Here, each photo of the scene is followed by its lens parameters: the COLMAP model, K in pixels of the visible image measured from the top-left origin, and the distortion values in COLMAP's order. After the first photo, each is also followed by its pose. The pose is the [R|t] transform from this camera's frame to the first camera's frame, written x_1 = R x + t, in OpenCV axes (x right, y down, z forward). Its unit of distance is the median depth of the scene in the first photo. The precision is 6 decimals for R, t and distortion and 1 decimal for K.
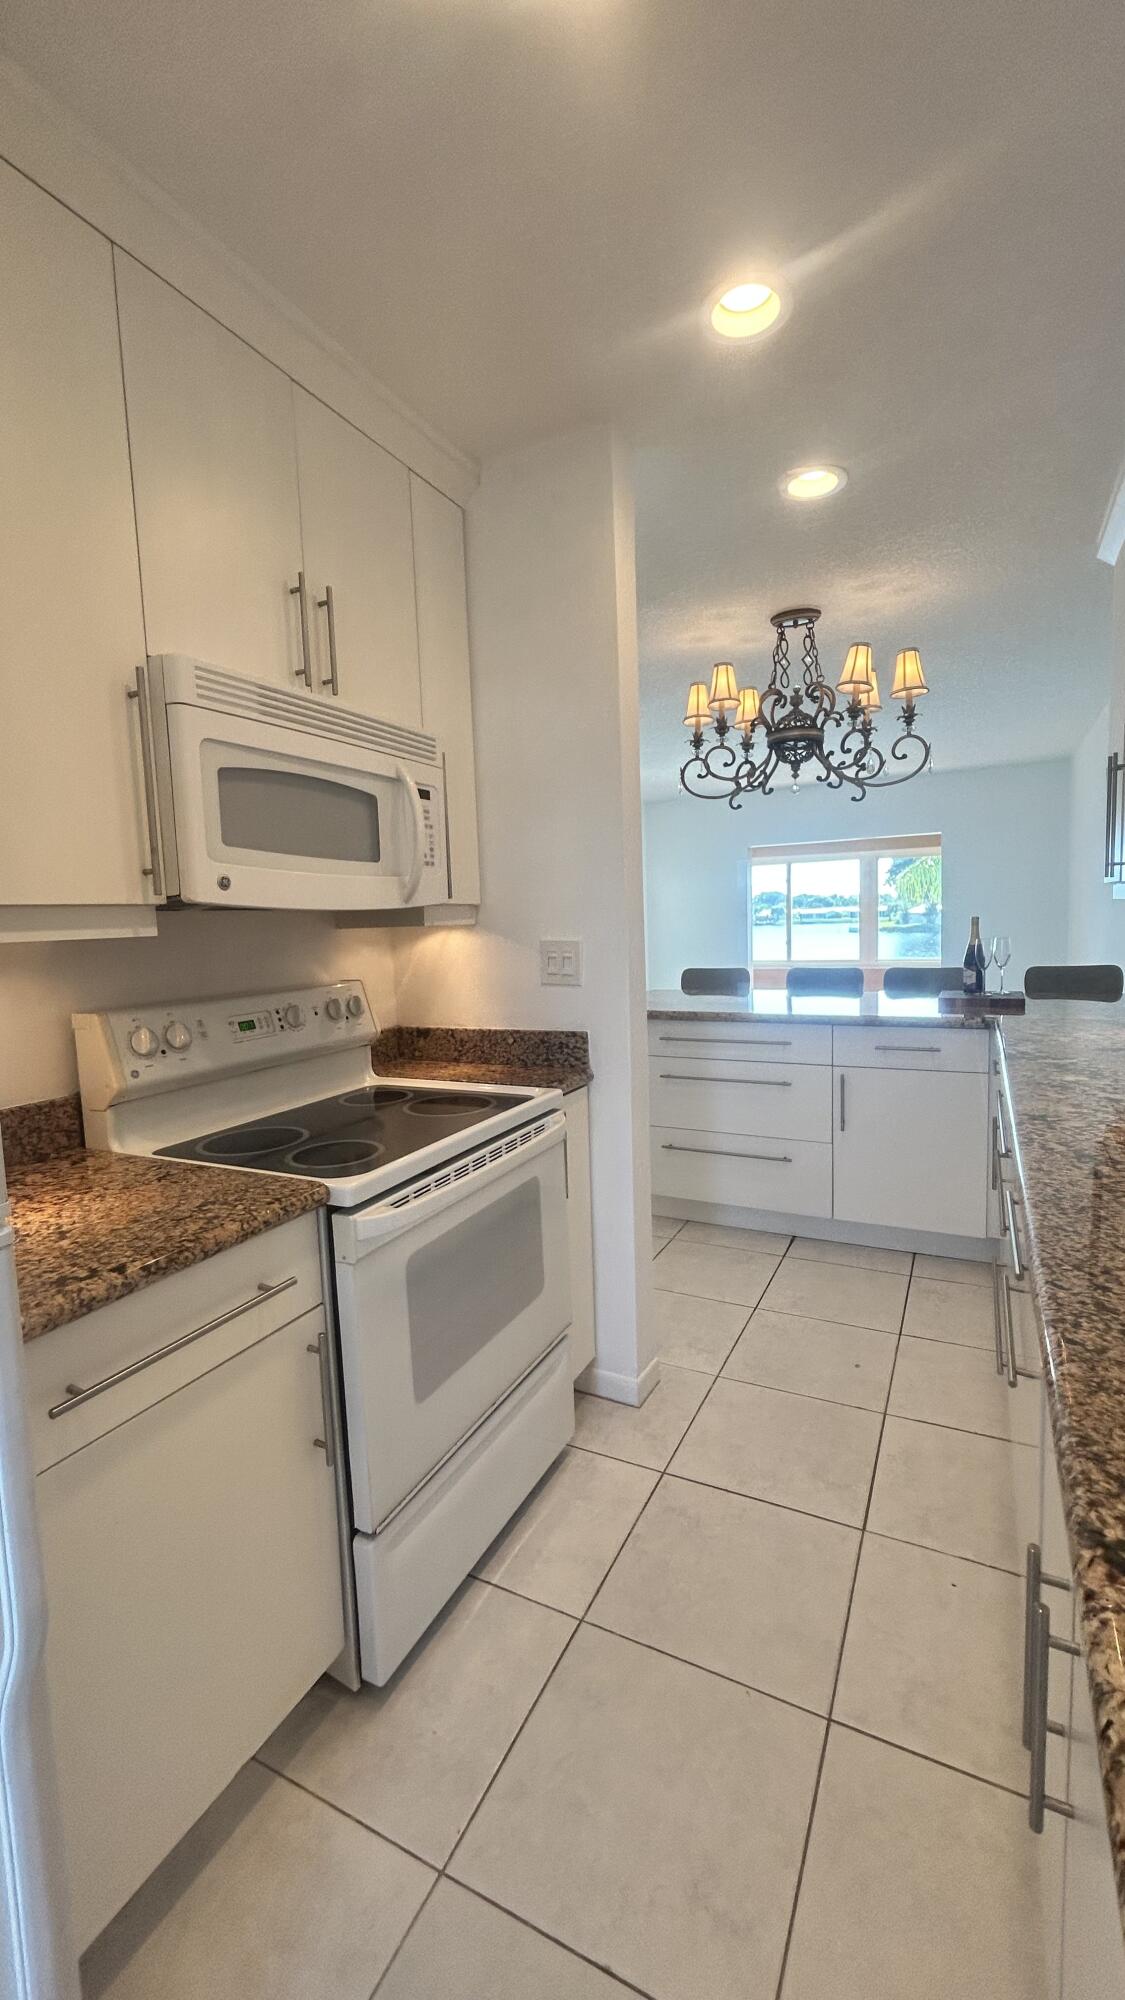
lens RADIAL K [[805.6, 0, 563.0], [0, 805.6, 996.7], [0, 0, 1]] dist [-0.002494, 0.001118]
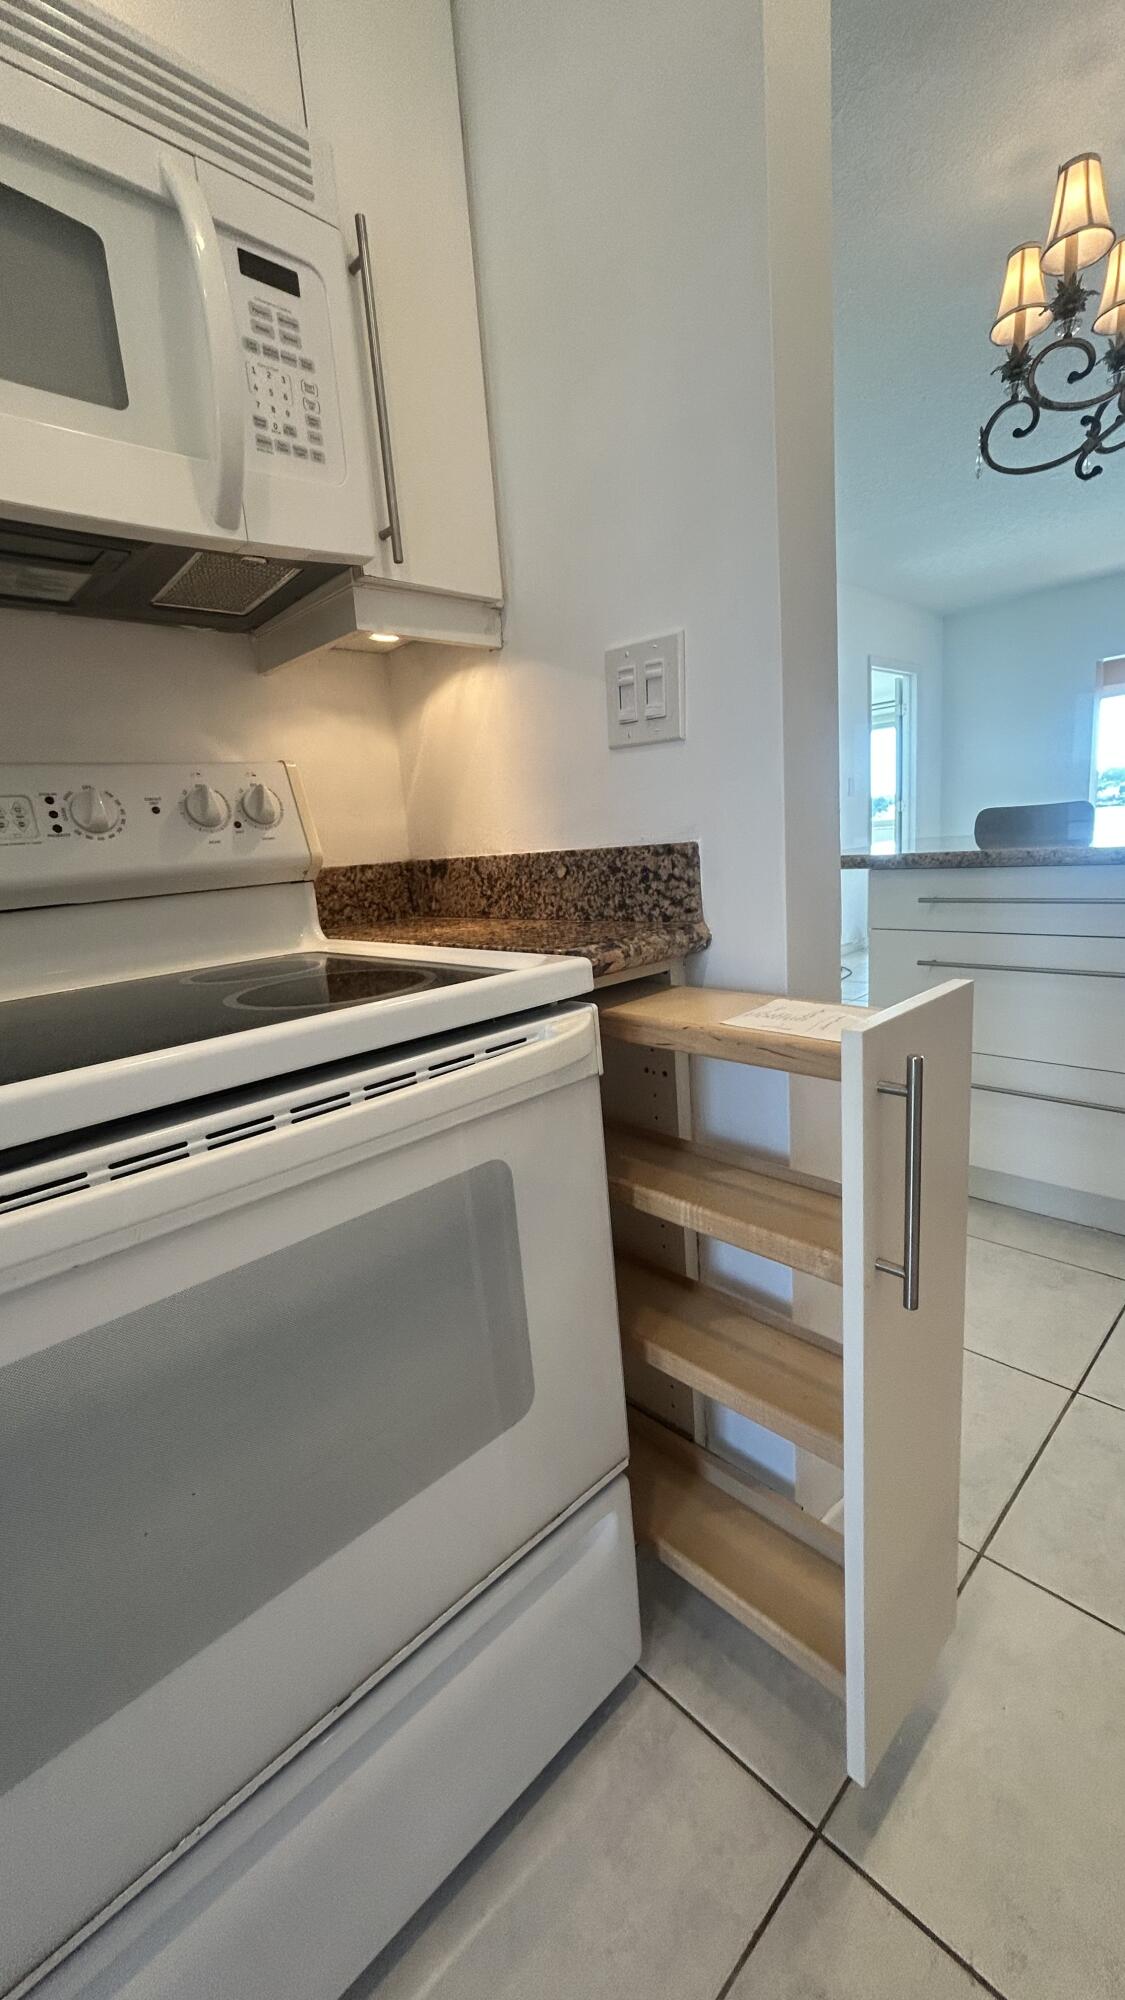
lens RADIAL K [[805.6, 0, 567.1], [0, 805.6, 996.8], [0, 0, 1]] dist [-0.002494, 0.001118]
pose [[0.943107, 0.027845, -0.331320, 0.111655], [0.012251, 0.992900, 0.118319, 0.073541], [0.332262, -0.115647, 0.936070, 0.515590]]
